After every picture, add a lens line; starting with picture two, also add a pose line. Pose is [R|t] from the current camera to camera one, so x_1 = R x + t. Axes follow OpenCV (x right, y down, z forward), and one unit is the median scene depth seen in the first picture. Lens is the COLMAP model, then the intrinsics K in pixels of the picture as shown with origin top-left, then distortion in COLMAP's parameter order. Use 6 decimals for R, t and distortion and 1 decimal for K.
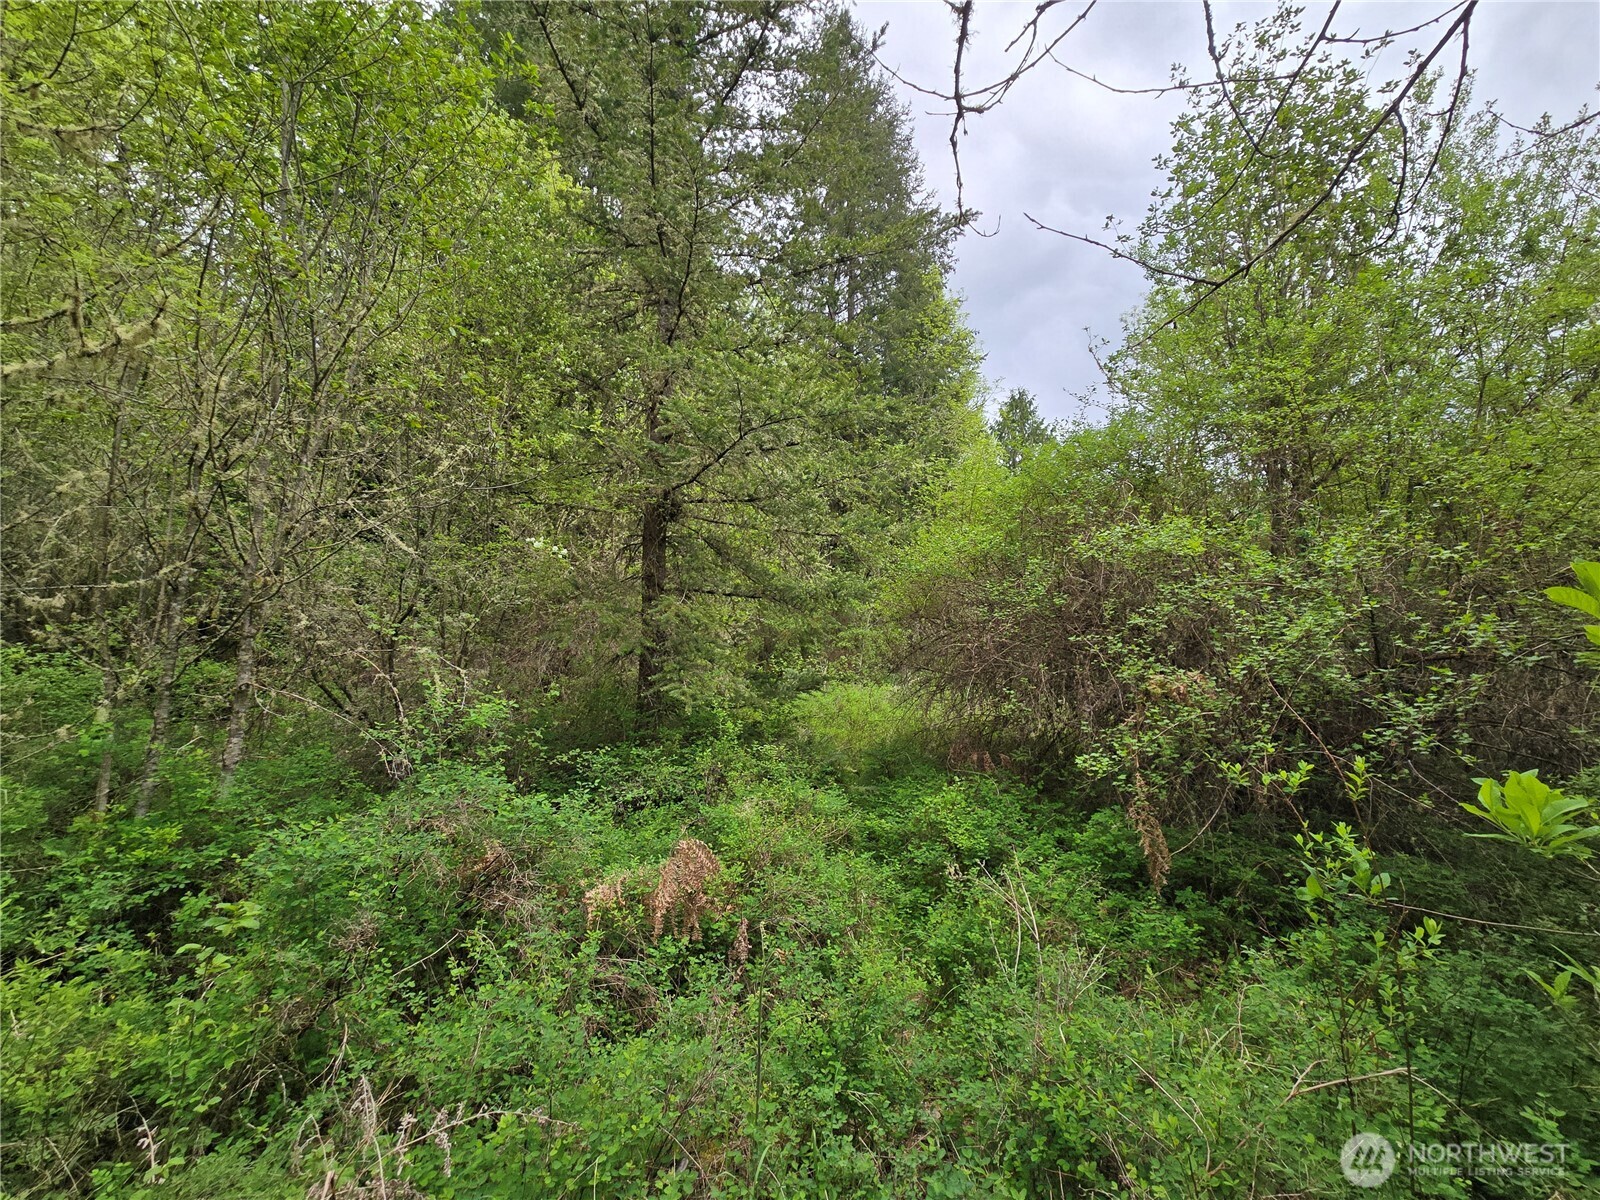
lens RADIAL K [[639.8, 0, 796.3], [0, 639.8, 596.3], [0, 0, 1]] dist [-0.004020, 0.001056]
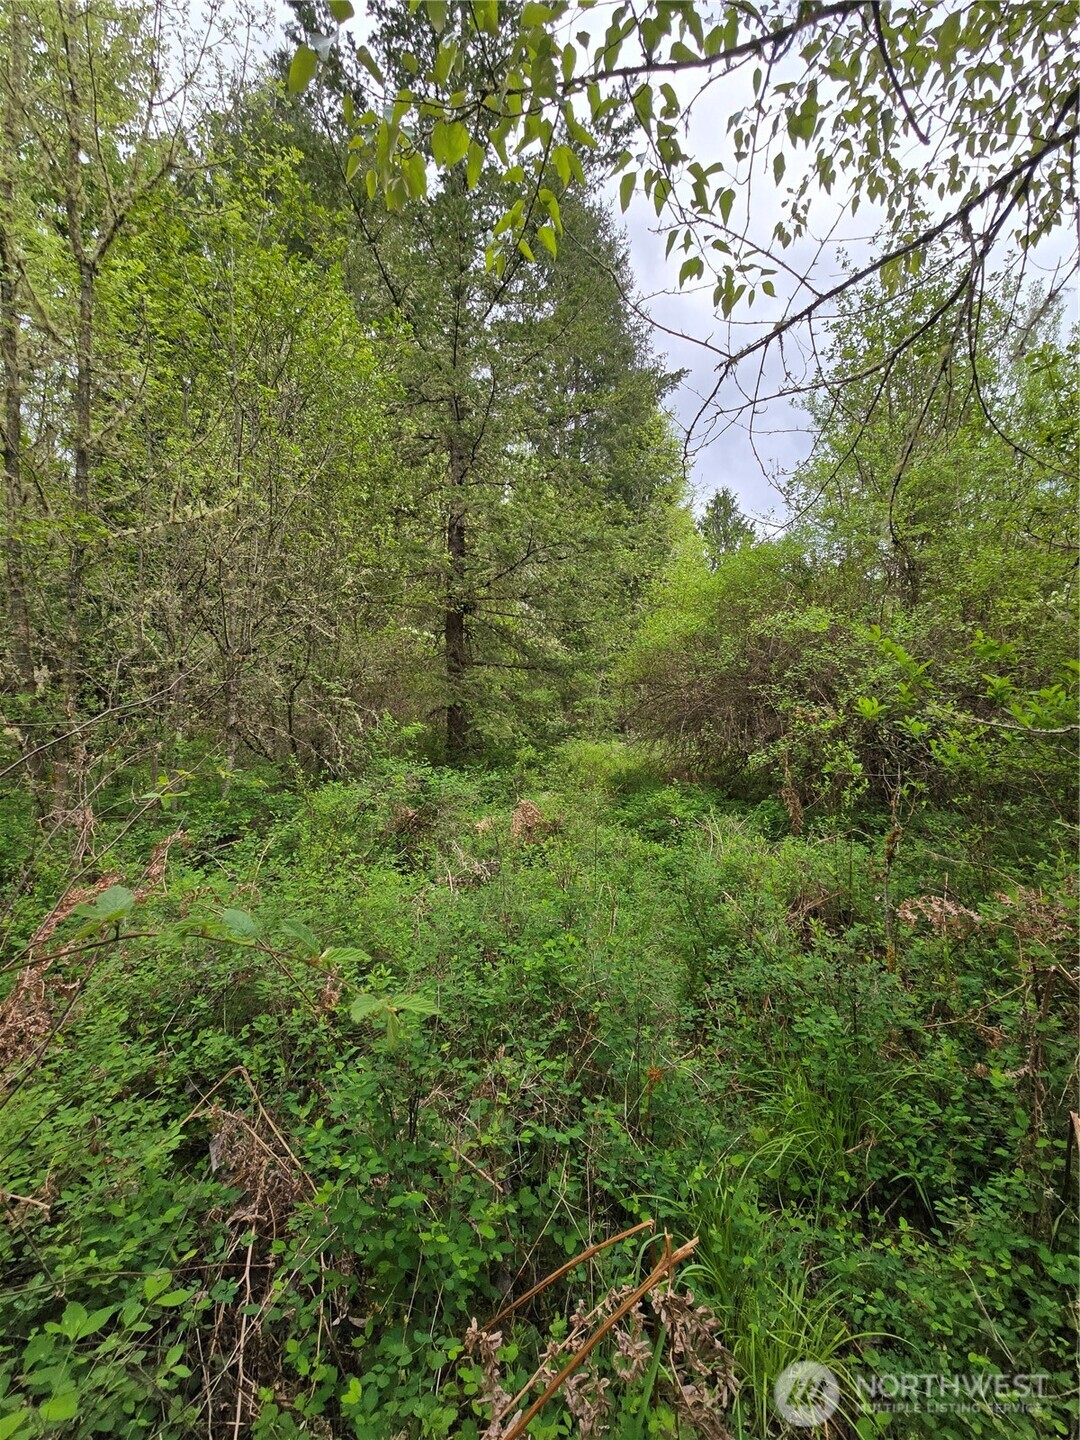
lens RADIAL K [[575.8, 0, 542.8], [0, 575.8, 723.5], [0, 0, 1]] dist [-0.004020, 0.001056]
pose [[0.999276, -0.021540, 0.031348, -0.072542], [0.018958, 0.996576, 0.080475, 0.020195], [-0.032974, -0.079823, 0.996264, -0.241852]]
